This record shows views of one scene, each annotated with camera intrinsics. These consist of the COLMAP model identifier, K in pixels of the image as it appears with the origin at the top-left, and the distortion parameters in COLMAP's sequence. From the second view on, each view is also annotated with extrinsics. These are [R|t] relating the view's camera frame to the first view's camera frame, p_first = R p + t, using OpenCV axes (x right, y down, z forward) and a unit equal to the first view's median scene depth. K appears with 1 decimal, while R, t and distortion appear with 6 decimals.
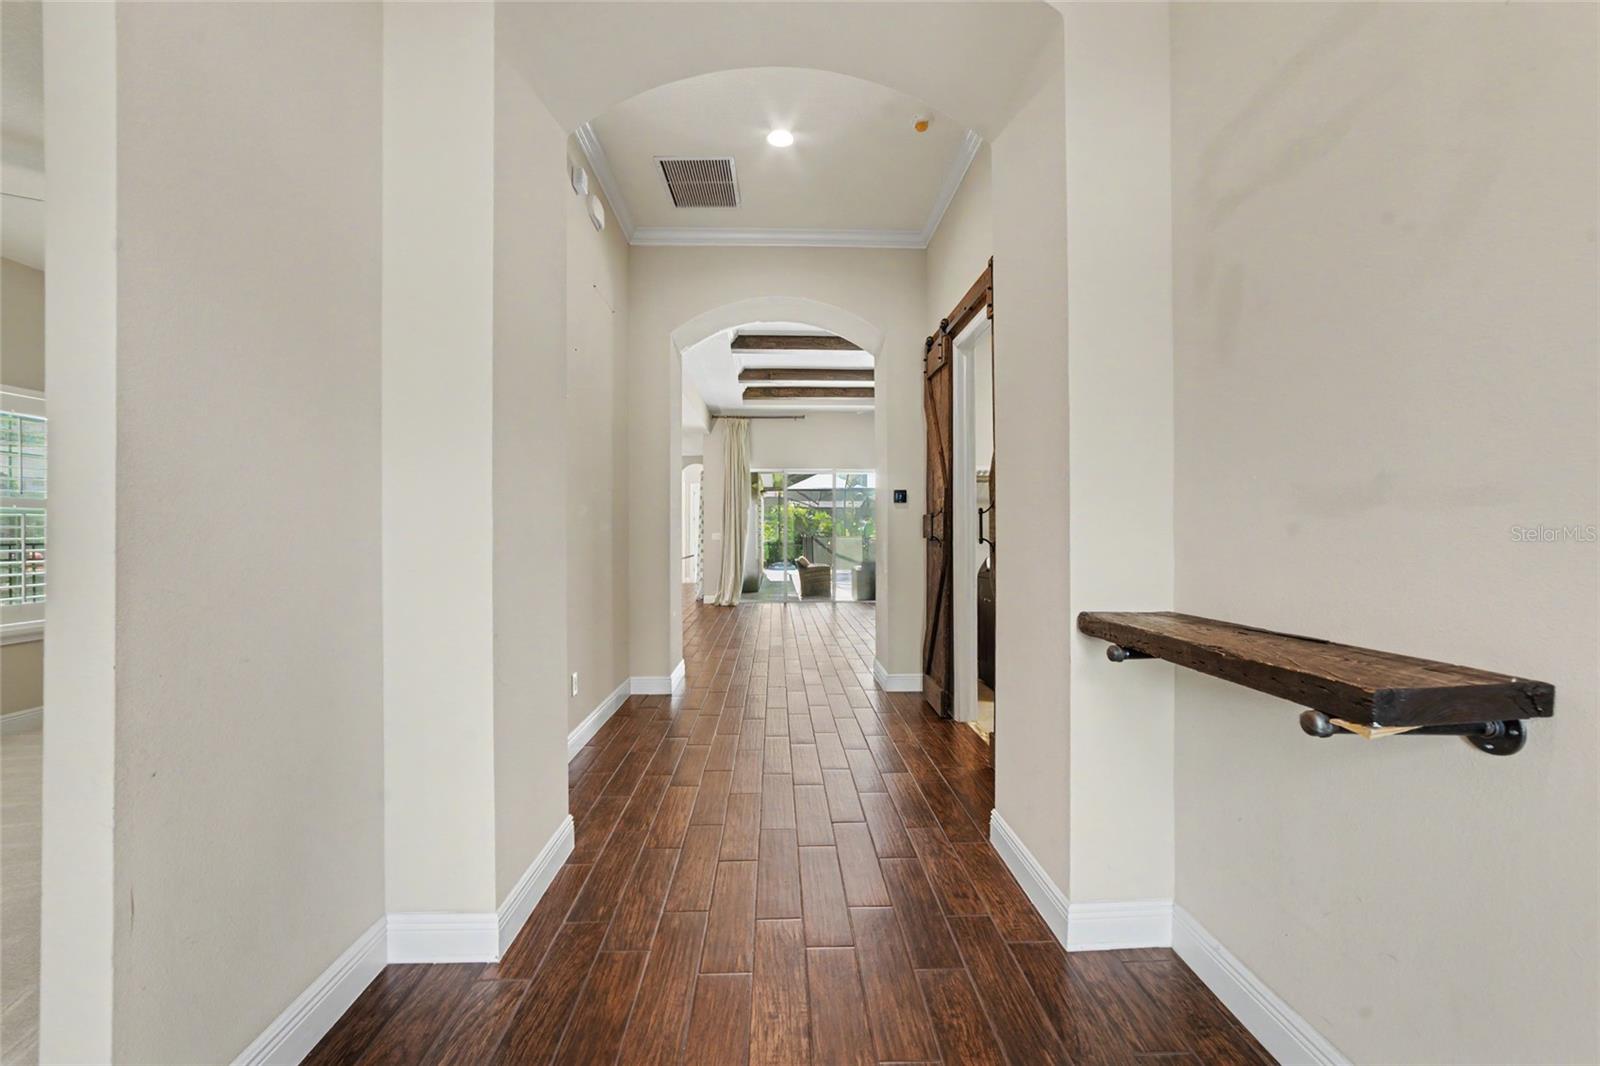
lens RADIAL K [[626.8, 0, 797.4], [0, 626.8, 526.7], [0, 0, 1]] dist [-0.017090, 0.005452]
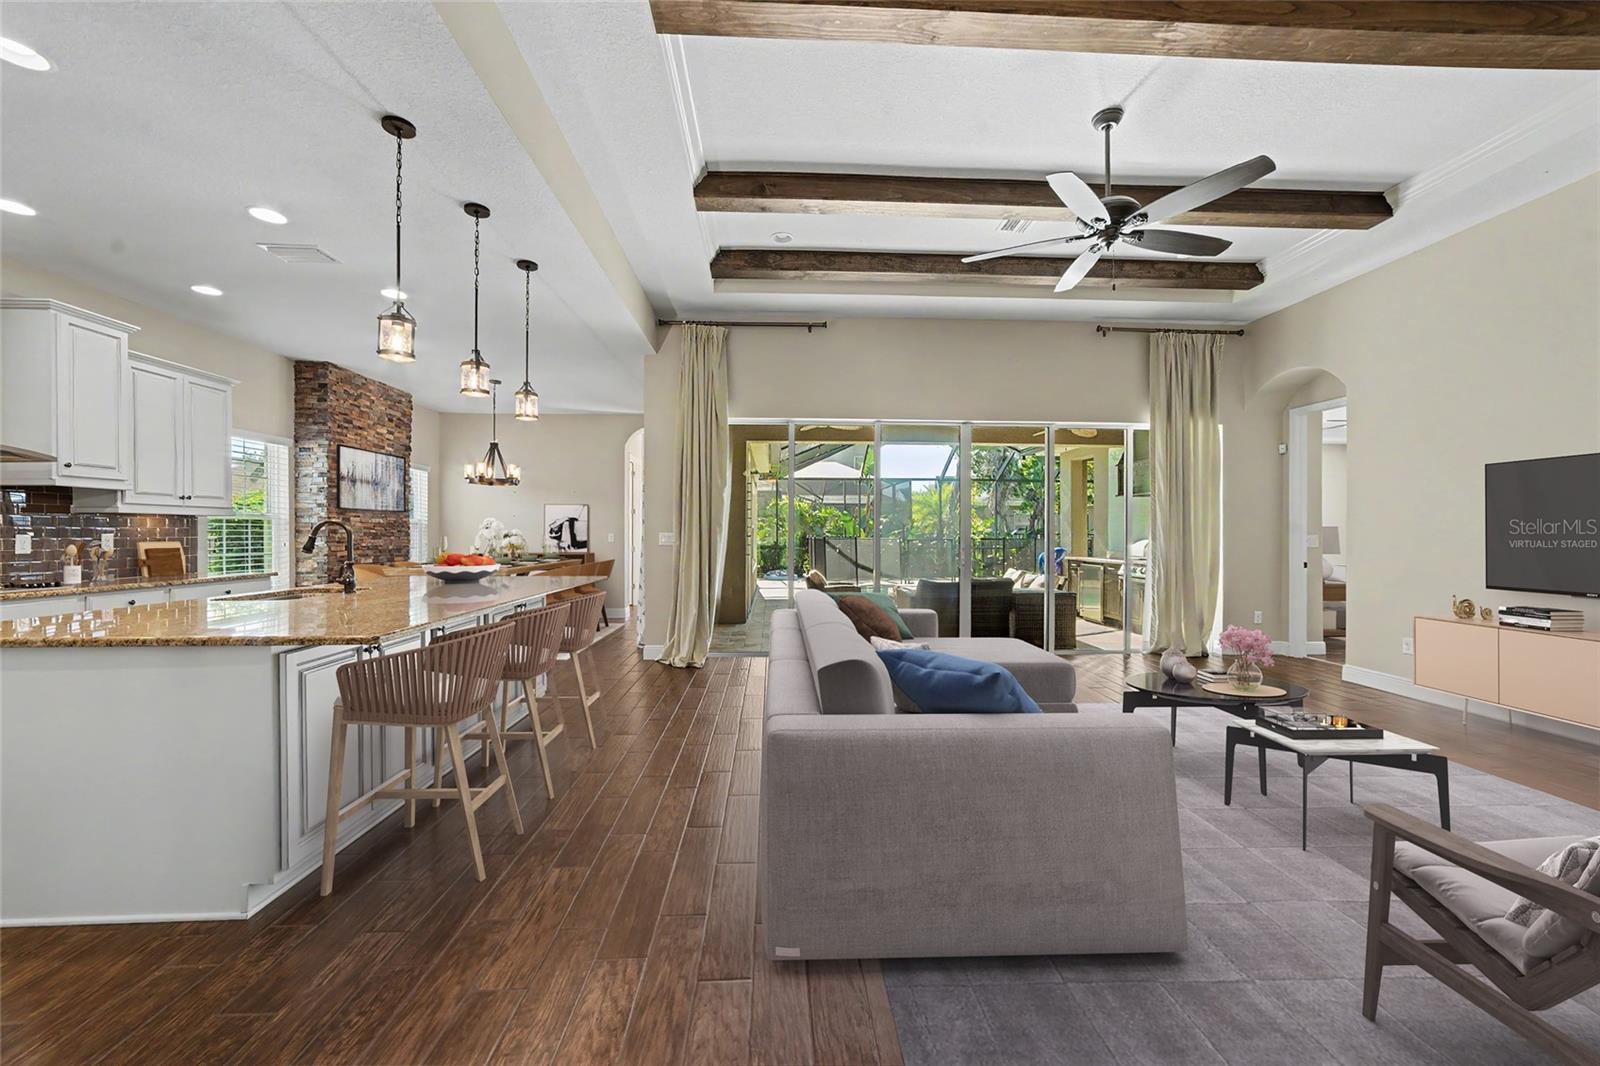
lens RADIAL K [[626.8, 0, 797.4], [0, 626.8, 526.7], [0, 0, 1]] dist [-0.017090, 0.005452]
pose [[0.999963, 0.006180, 0.005950, -0.017074], [-0.006188, 0.999980, 0.001339, 0.002675], [-0.005942, -0.001376, 0.999981, 0.446825]]
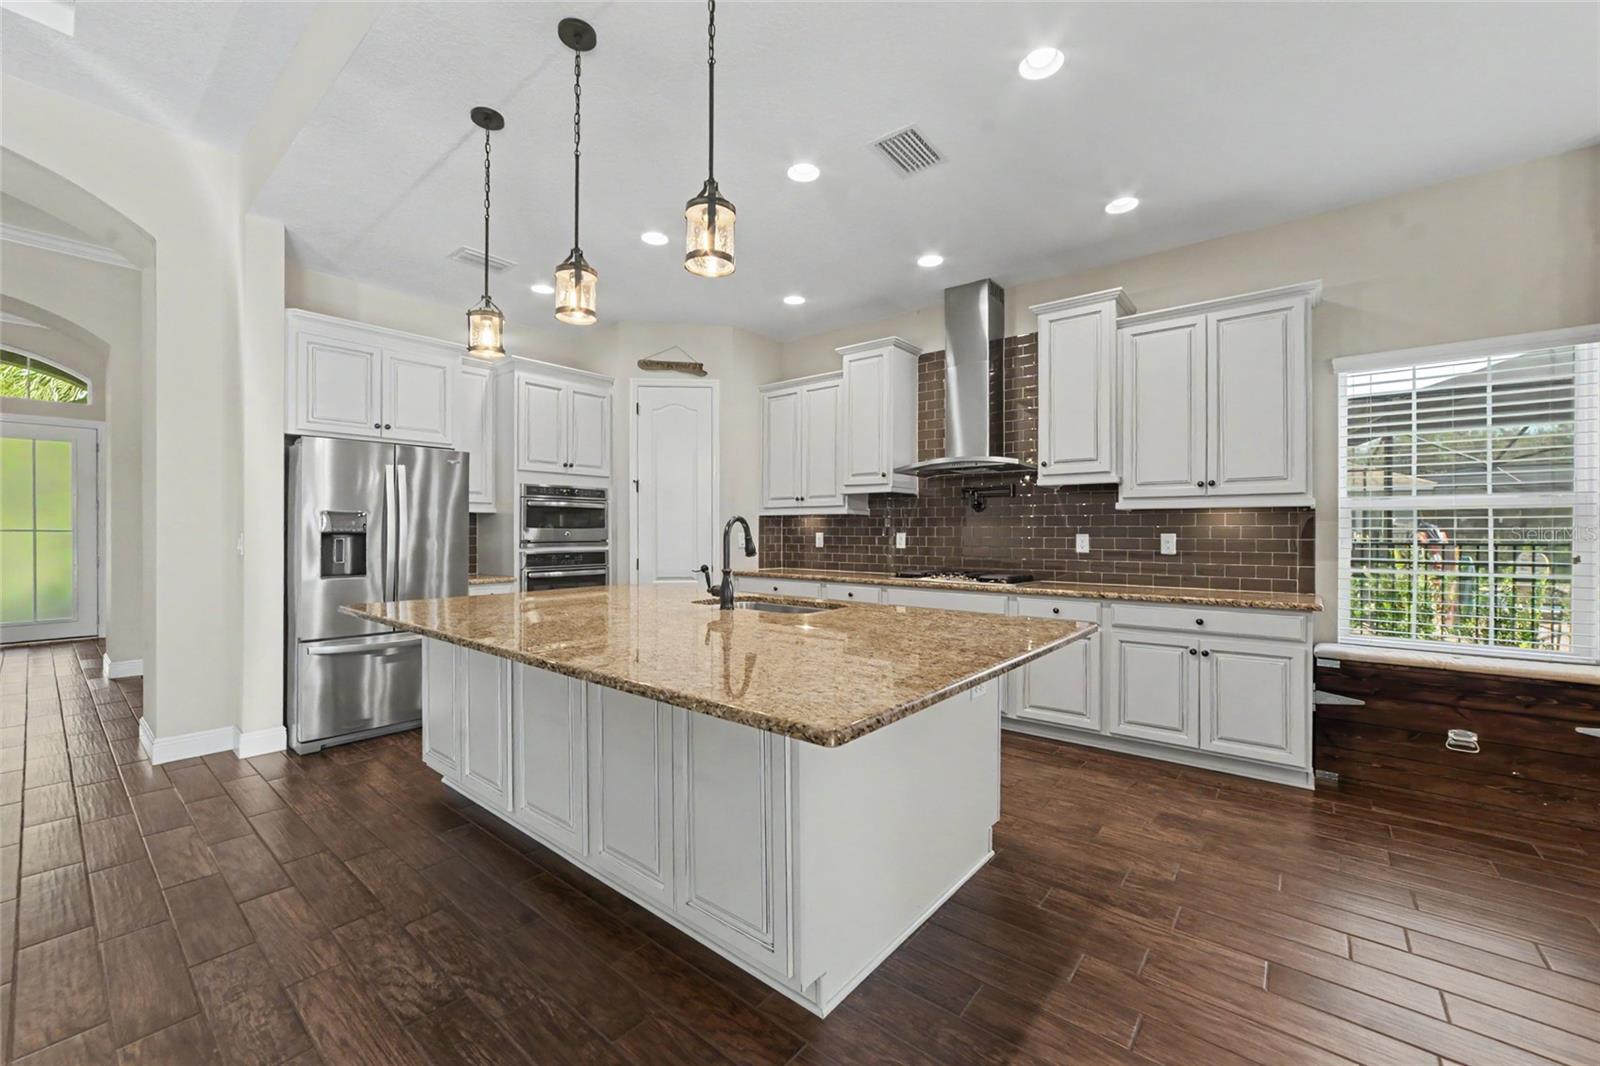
lens RADIAL K [[646.6, 0, 785.0], [0, 646.6, 525.2], [0, 0, 1]] dist [-0.022460, 0.006838]
pose [[-0.667405, -0.001312, -0.744693, -0.060395], [0.009756, 0.999897, -0.010506, 0.007771], [0.744631, -0.014277, -0.667324, 0.947323]]
